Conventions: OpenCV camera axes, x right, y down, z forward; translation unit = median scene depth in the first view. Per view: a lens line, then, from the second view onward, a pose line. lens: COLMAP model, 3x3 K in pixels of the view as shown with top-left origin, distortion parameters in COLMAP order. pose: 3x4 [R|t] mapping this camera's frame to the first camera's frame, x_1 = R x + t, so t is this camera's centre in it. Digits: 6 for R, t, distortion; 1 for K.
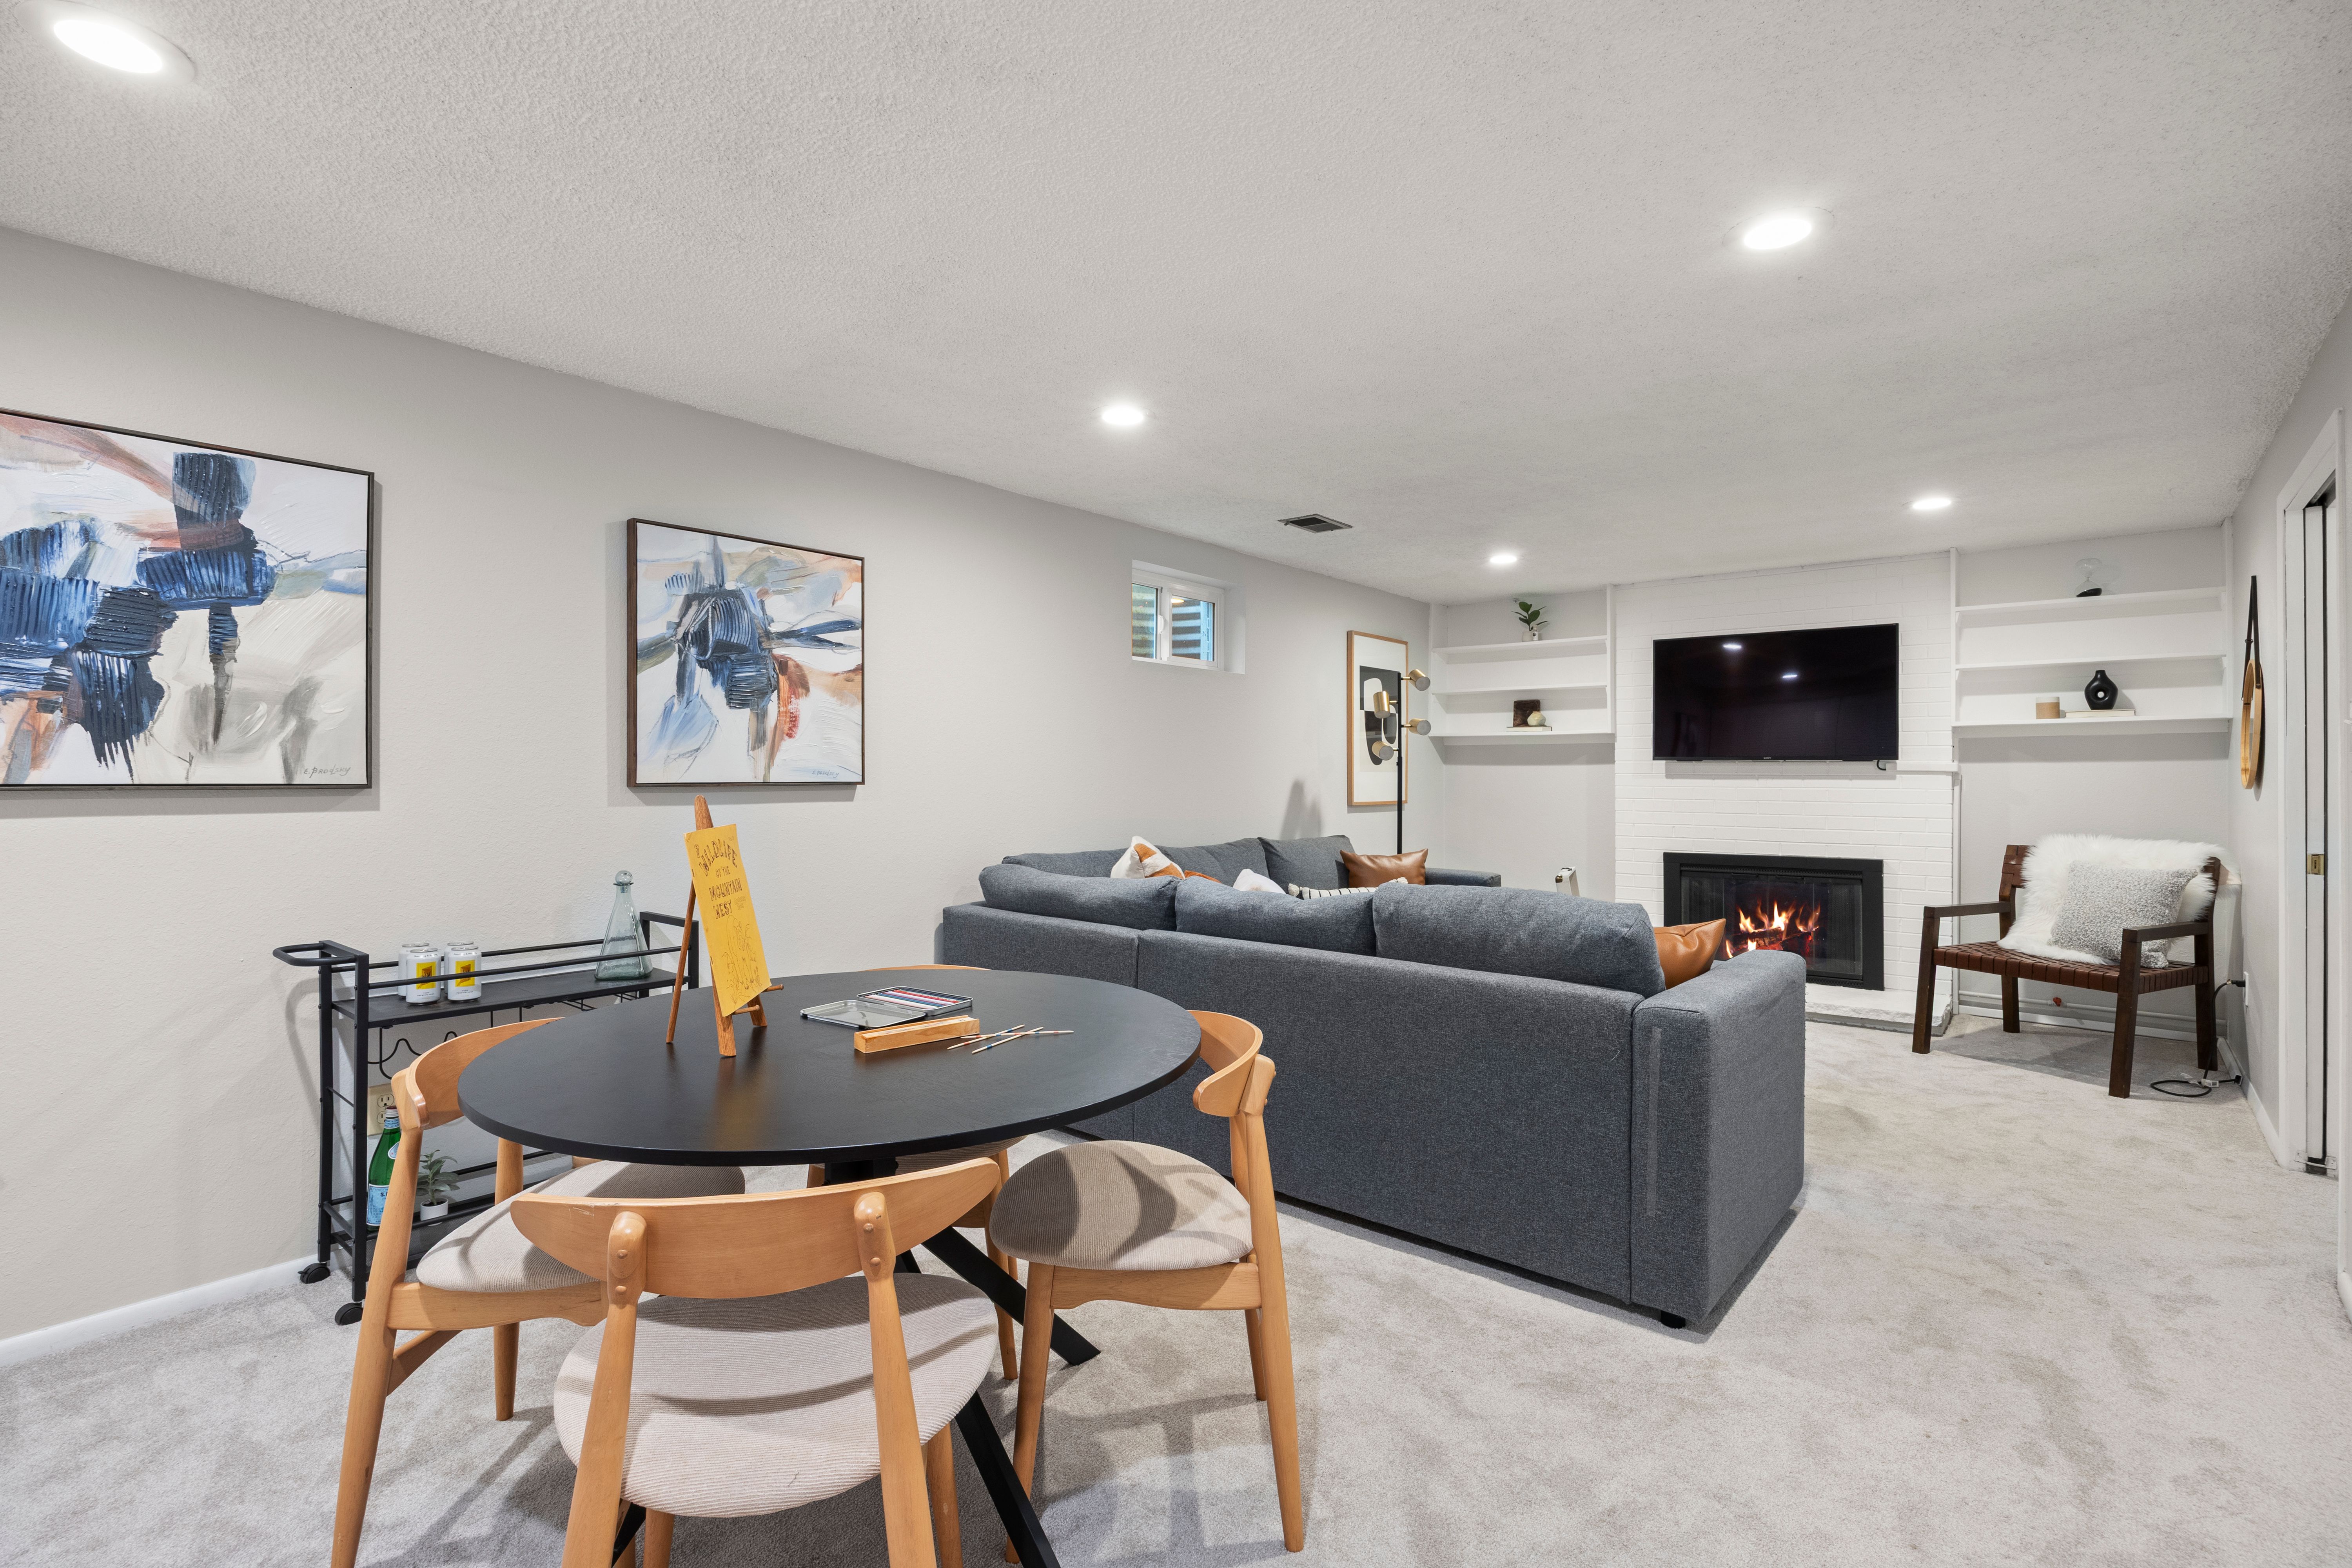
lens RADIAL K [[1107.0, 0, 1173.9], [0, 1107.0, 757.8], [0, 0, 1]] dist [-0.007685, 0.000037]
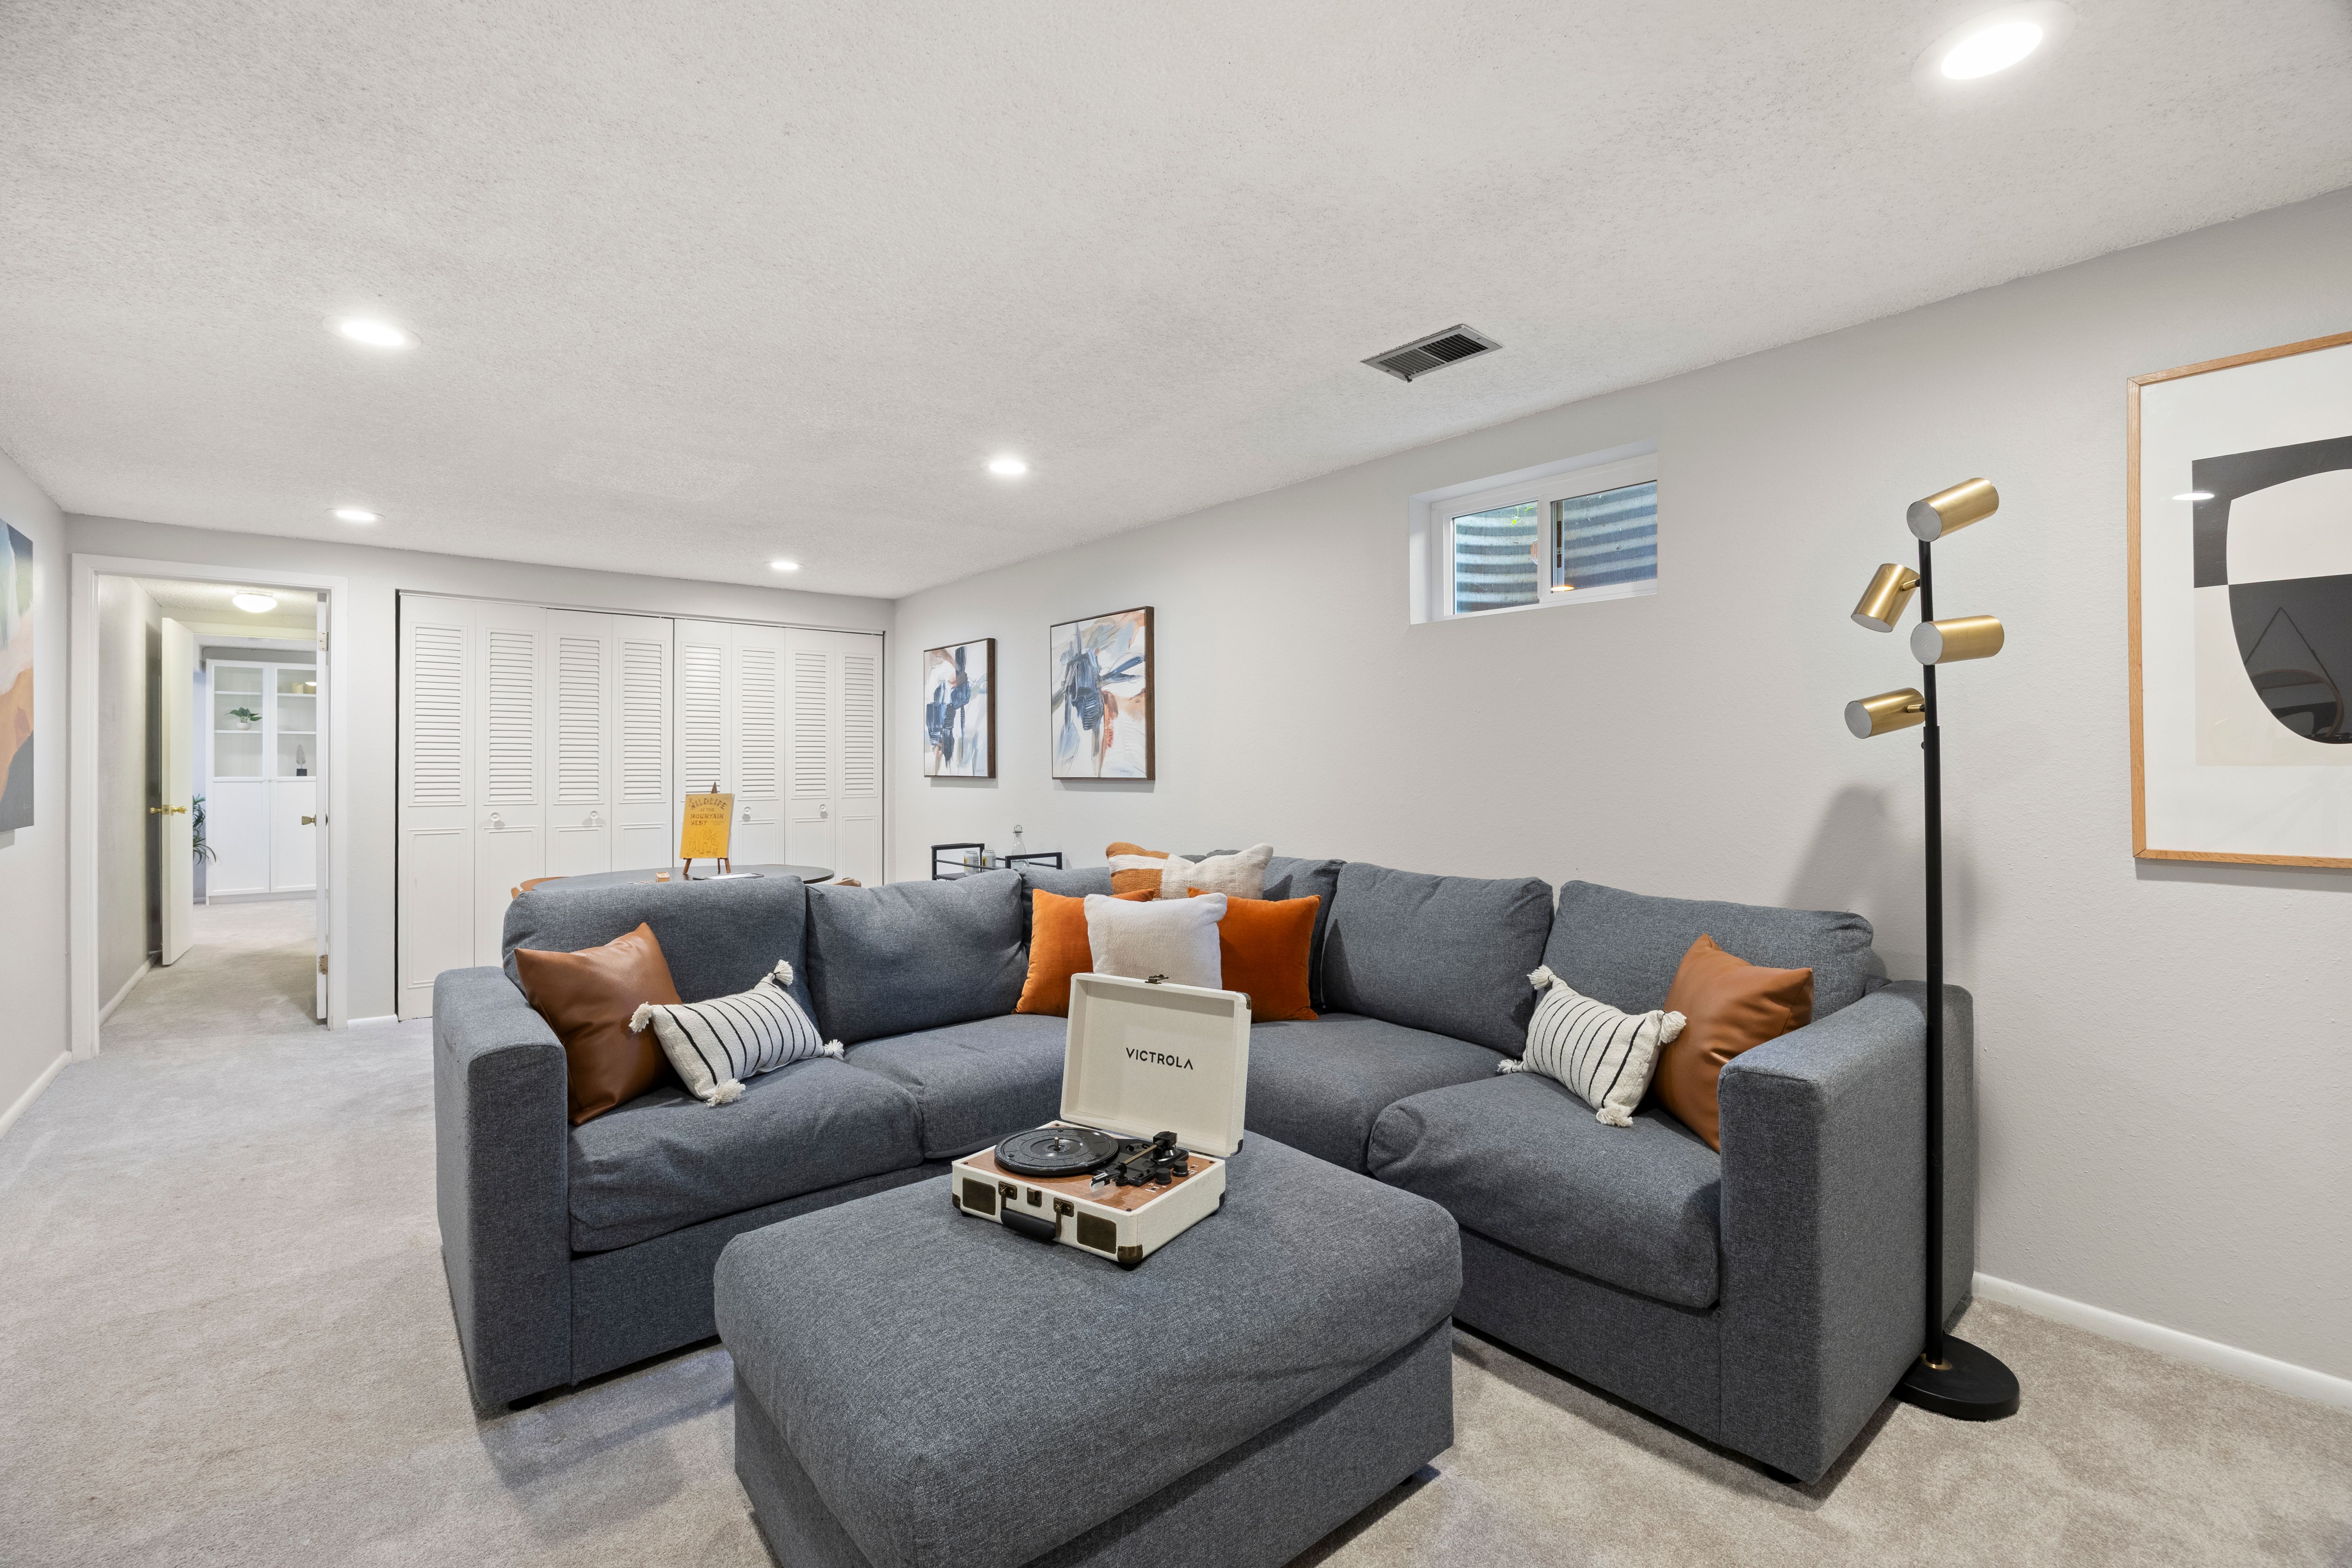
lens RADIAL K [[1017.9, 0, 1176.0], [0, 1017.9, 784.0], [0, 0, 1]] dist [-0.000234, -0.000032]
pose [[-0.174559, 0.005566, -0.984631, 0.997124], [0.007644, 0.999962, 0.004298, 0.026677], [0.984617, -0.006776, -0.174594, 1.382006]]
